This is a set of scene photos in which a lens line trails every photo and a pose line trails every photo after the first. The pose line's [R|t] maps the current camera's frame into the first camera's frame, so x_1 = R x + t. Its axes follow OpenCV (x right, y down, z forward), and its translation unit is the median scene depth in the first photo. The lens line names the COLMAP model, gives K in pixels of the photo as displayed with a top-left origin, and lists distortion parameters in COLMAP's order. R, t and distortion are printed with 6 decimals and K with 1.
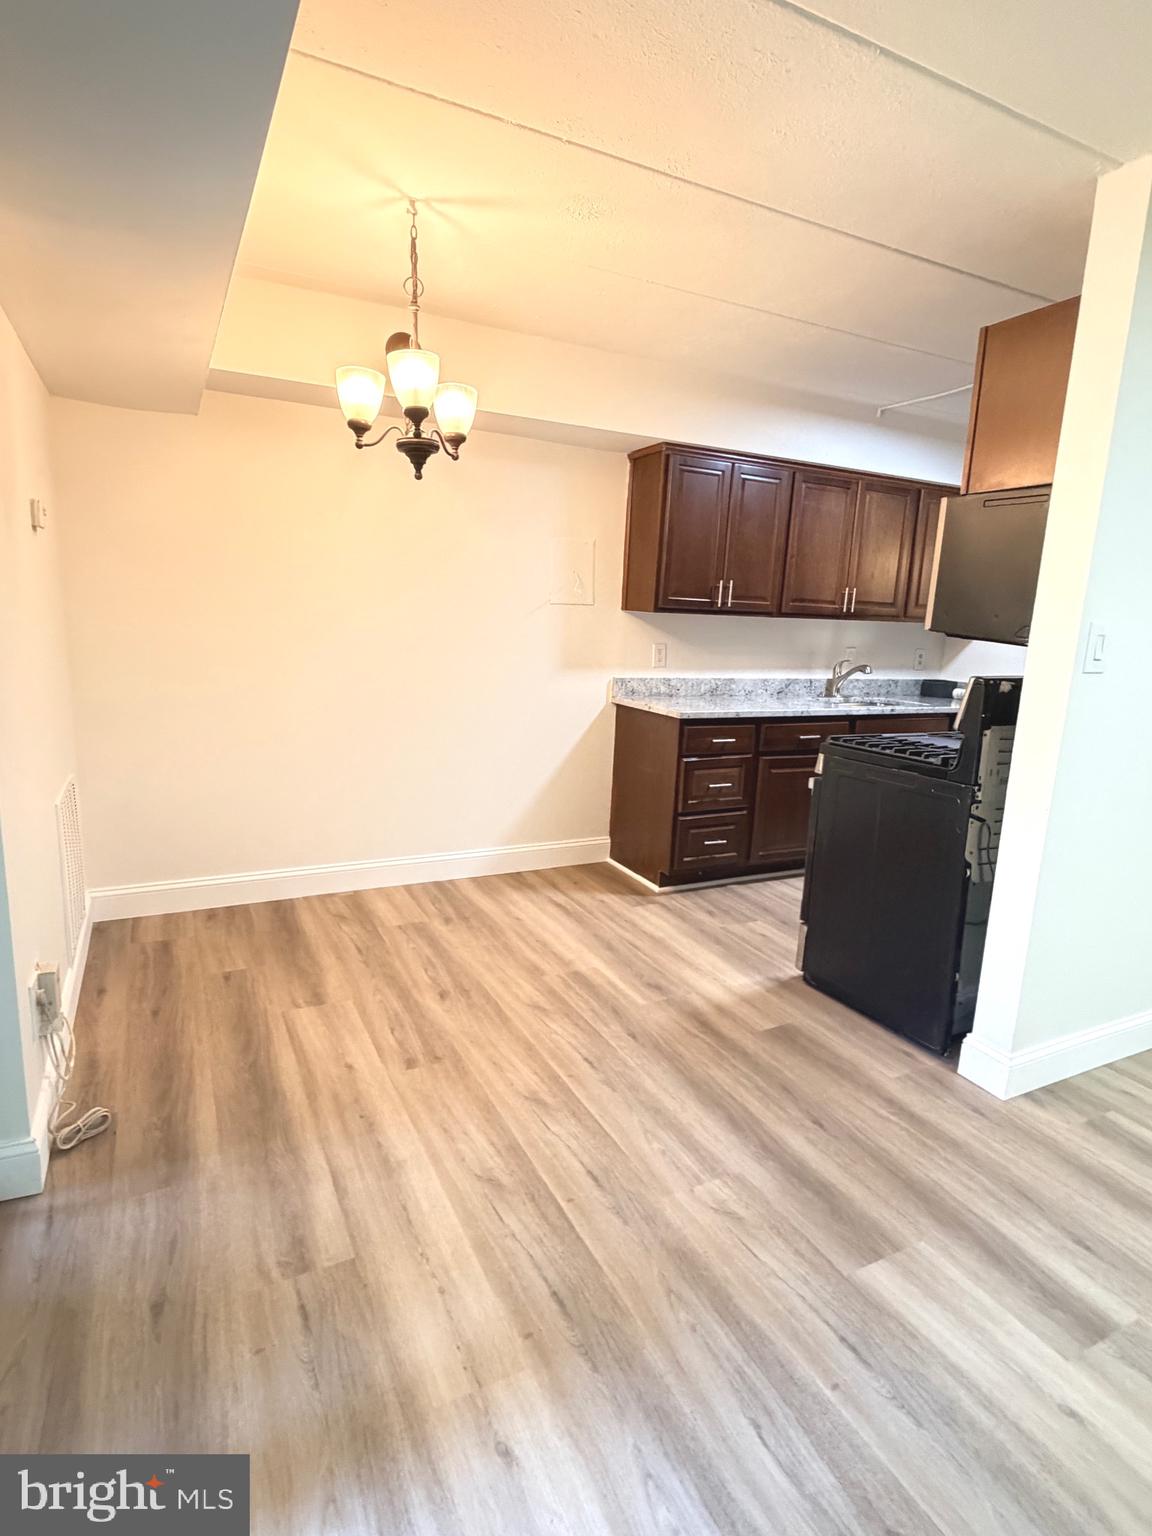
lens RADIAL K [[813.1, 0, 575.7], [0, 813.1, 776.4], [0, 0, 1]] dist [0.000846, -0.000553]
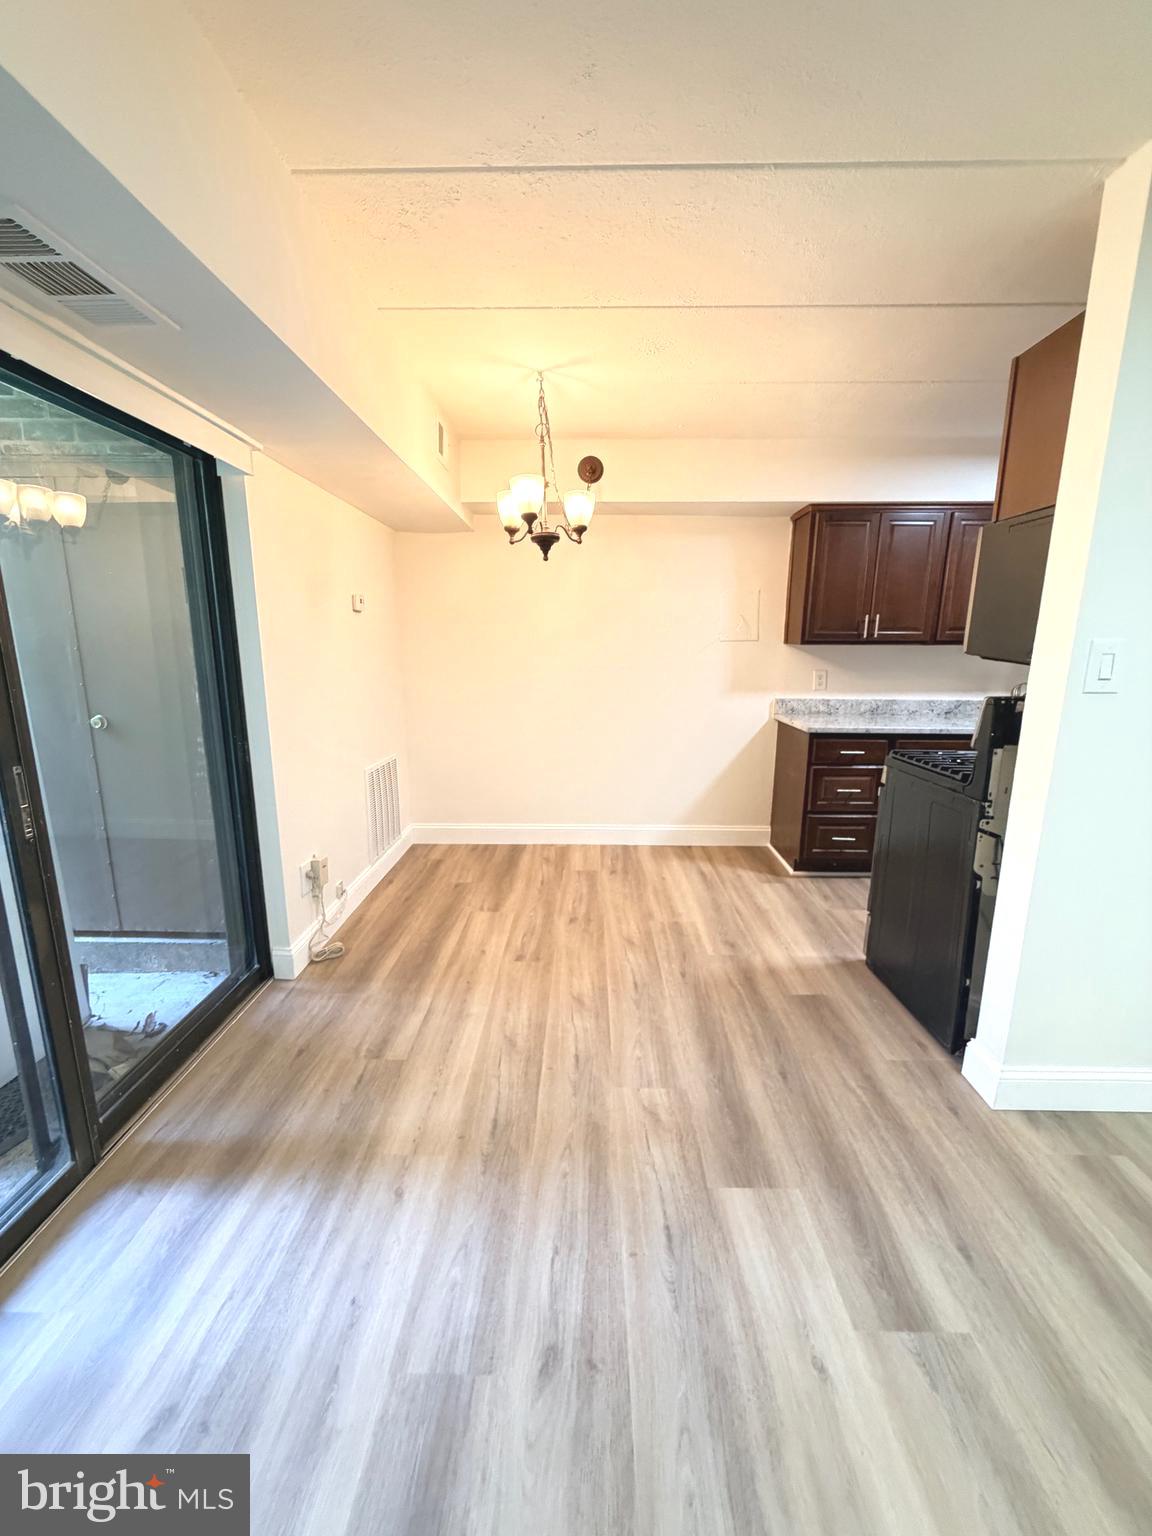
lens RADIAL K [[612.5, 0, 575.1], [0, 612.5, 771.4], [0, 0, 1]] dist [0.002297, 0.000086]
pose [[0.882155, 0.059913, -0.467133, 0.393996], [-0.062117, 0.998012, 0.010697, -0.003050], [0.466845, 0.019581, 0.884122, 0.060834]]
